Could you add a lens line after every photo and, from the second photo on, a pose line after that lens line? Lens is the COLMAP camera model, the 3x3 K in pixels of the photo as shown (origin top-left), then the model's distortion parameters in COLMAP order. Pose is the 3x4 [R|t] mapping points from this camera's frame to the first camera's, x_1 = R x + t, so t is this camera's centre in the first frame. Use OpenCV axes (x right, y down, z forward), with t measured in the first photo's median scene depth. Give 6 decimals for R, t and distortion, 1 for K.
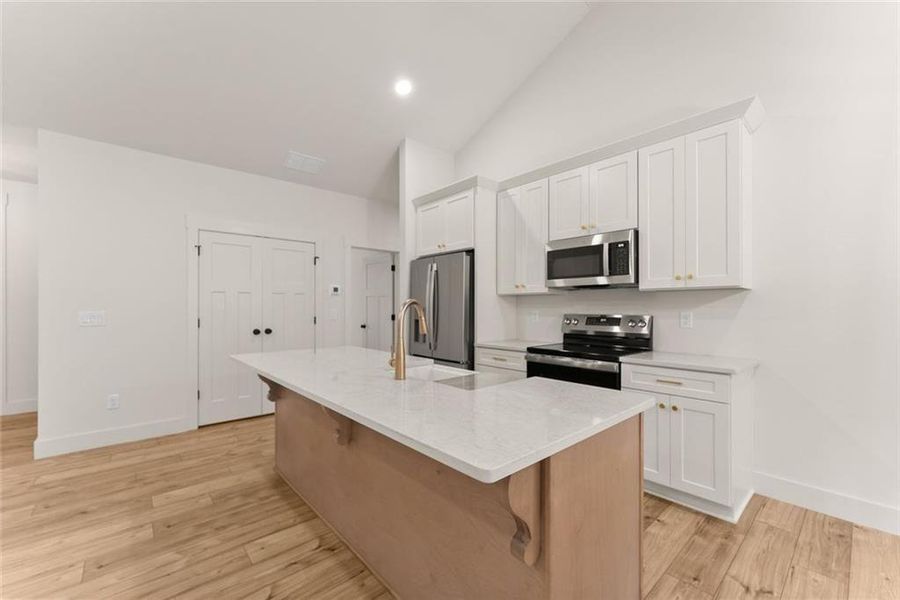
lens RADIAL K [[368.9, 0, 451.9], [0, 368.9, 308.7], [0, 0, 1]] dist [-0.000423, -0.000020]
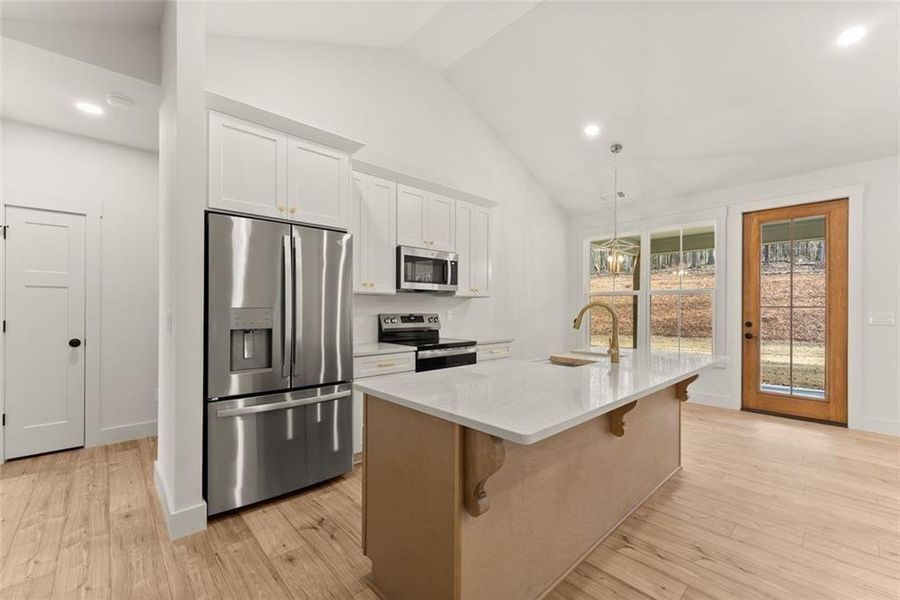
lens RADIAL K [[368.9, 0, 451.9], [0, 368.9, 308.7], [0, 0, 1]] dist [-0.000423, -0.000020]
pose [[-0.026496, 0.000852, 0.999649, -0.856747], [0.003636, 0.999993, -0.000756, 0.000496], [-0.999642, 0.003615, -0.026499, 0.955135]]
